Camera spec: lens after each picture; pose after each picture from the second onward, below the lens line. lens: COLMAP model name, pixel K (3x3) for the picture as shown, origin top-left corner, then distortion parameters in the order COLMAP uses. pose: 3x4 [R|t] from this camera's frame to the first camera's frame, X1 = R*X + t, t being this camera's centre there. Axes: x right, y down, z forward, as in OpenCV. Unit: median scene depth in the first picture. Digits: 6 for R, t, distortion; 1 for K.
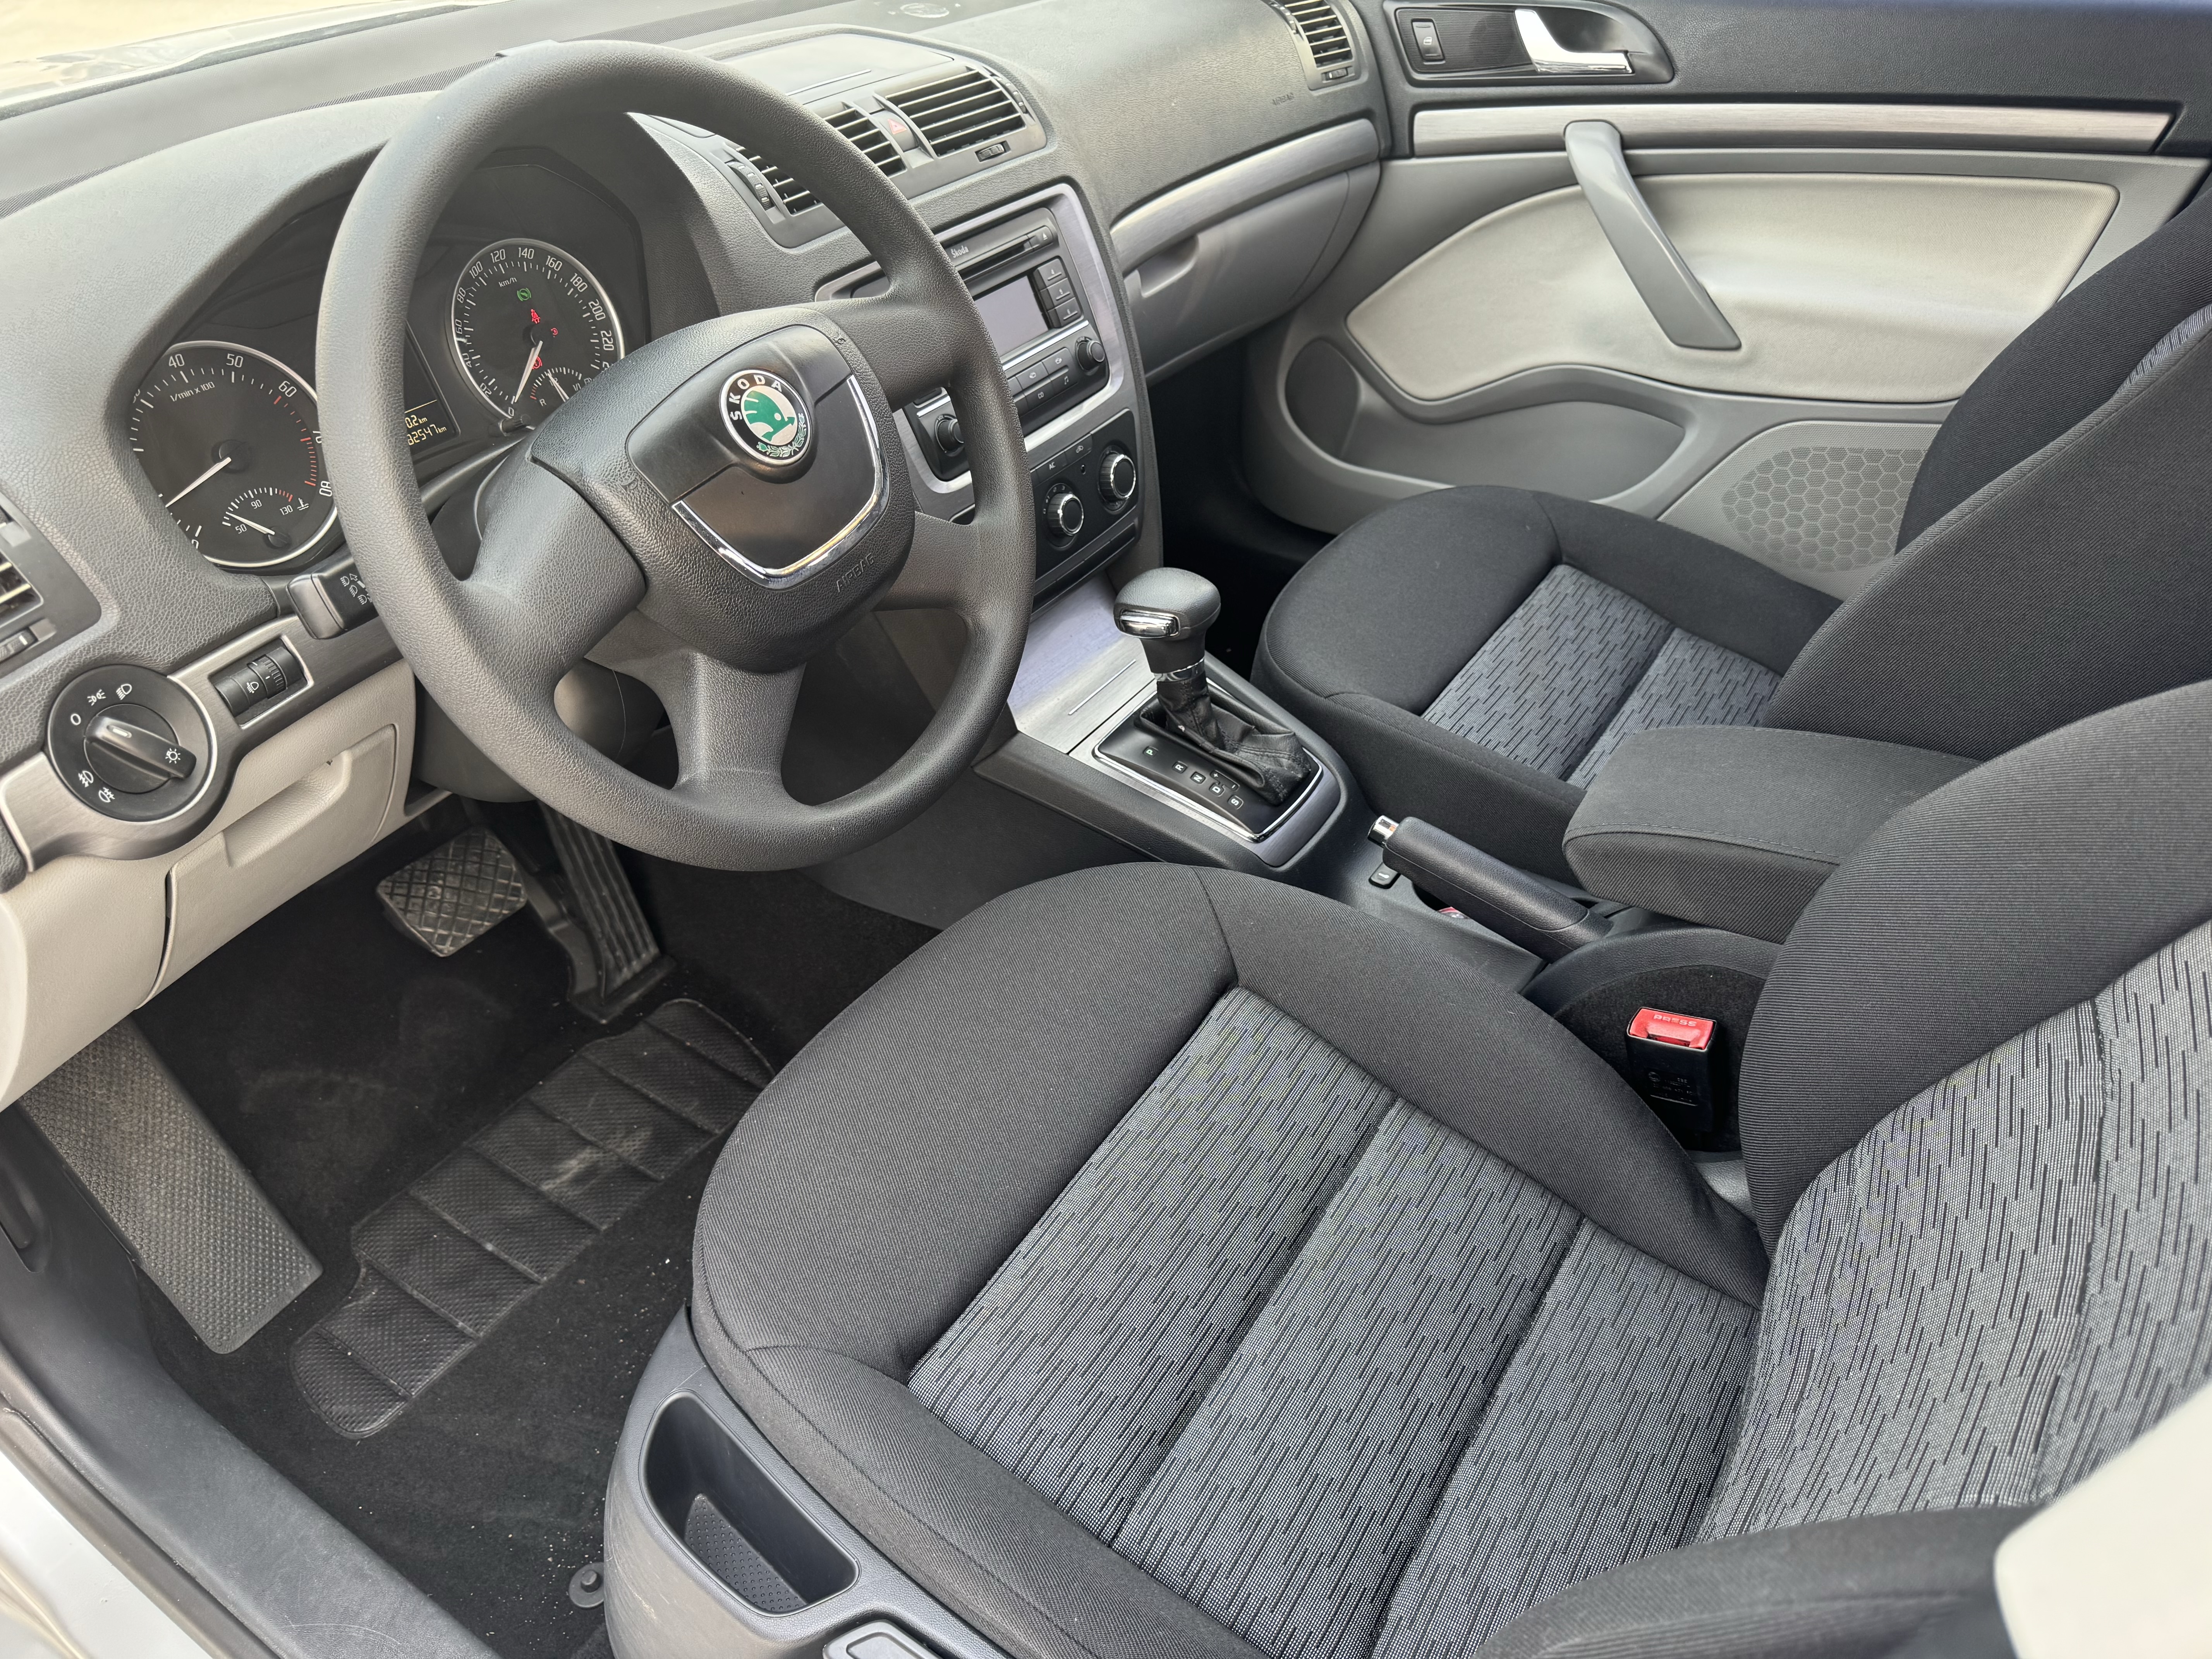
lens RADIAL K [[1540.9, 0, 1094.1], [0, 1540.9, 779.6], [0, 0, 1]] dist [0.063131, -0.127451]
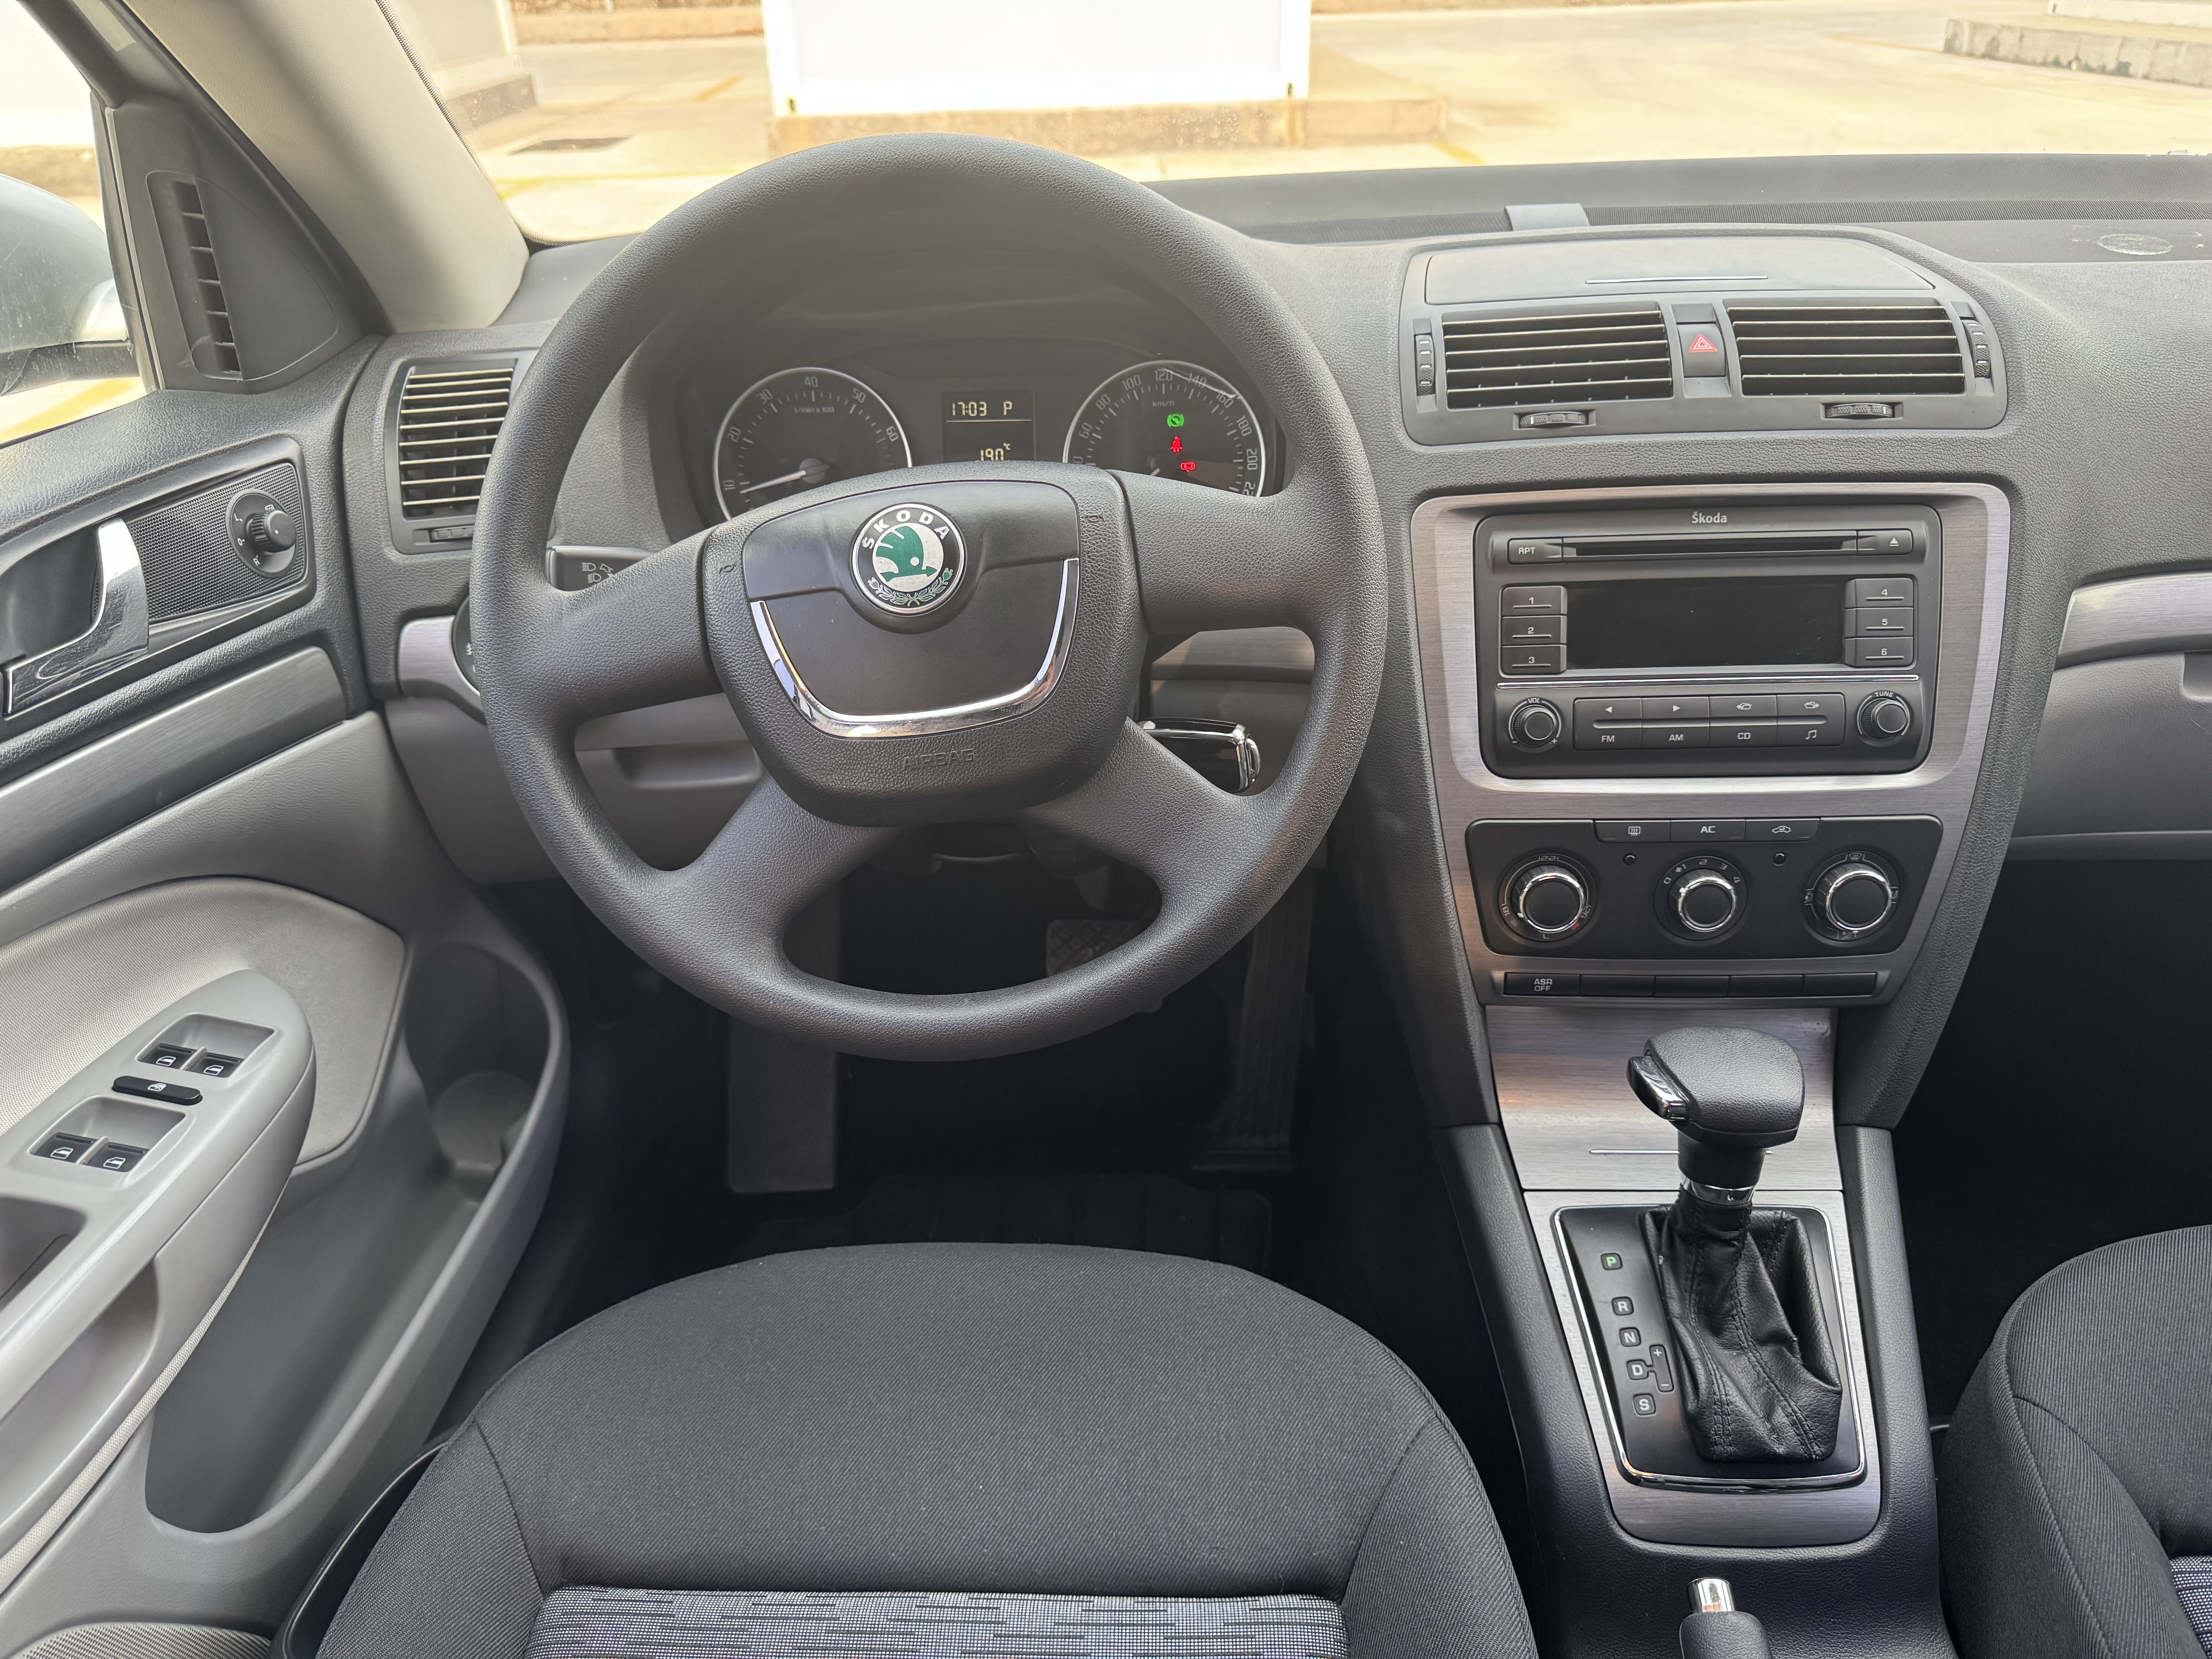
lens RADIAL K [[1540.9, 0, 1094.1], [0, 1540.9, 779.6], [0, 0, 1]] dist [0.063131, -0.127451]
pose [[0.524516, 0.395468, -0.753982, 0.404986], [-0.476570, 0.870218, 0.124903, -0.208108], [0.705524, 0.293812, 0.644912, 0.400310]]
